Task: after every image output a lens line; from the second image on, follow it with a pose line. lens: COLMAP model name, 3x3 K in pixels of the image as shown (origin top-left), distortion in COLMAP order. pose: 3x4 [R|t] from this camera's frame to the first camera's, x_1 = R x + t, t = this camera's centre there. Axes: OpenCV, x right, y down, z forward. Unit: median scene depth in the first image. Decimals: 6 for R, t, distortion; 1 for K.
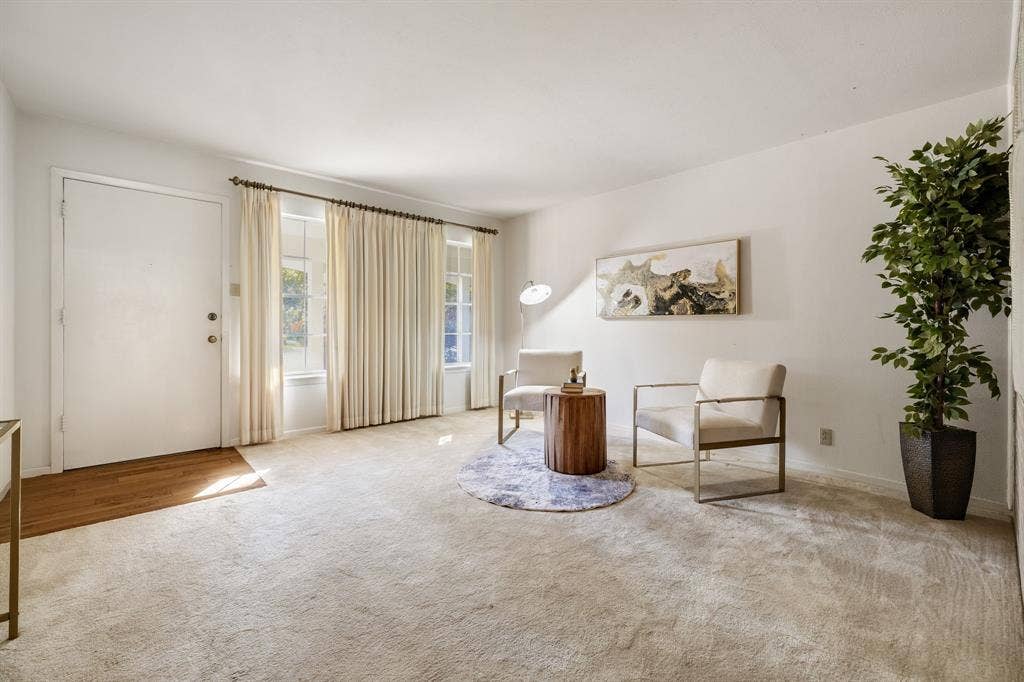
lens RADIAL K [[441.0, 0, 499.9], [0, 441.0, 326.4], [0, 0, 1]] dist [0.008604, -0.000464]
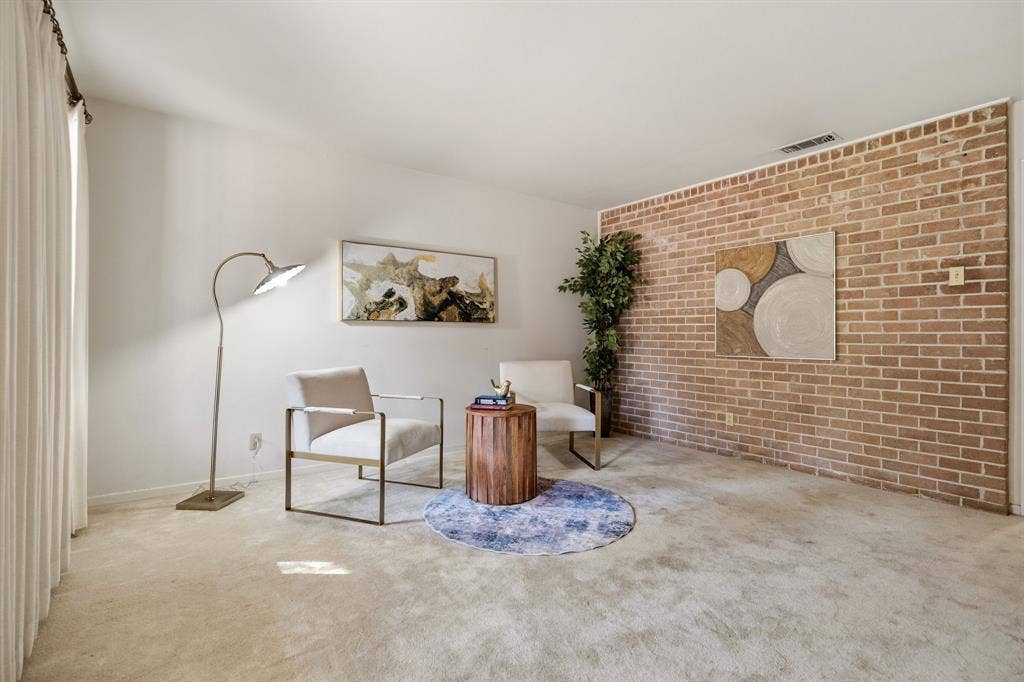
lens RADIAL K [[474.5, 0, 529.9], [0, 474.5, 328.0], [0, 0, 1]] dist [-0.000929, 0.002105]
pose [[0.066996, 0.025632, 0.997424, -0.638629], [0.007303, 0.999631, -0.026179, 0.017360], [-0.997727, 0.009038, 0.066784, 0.756179]]
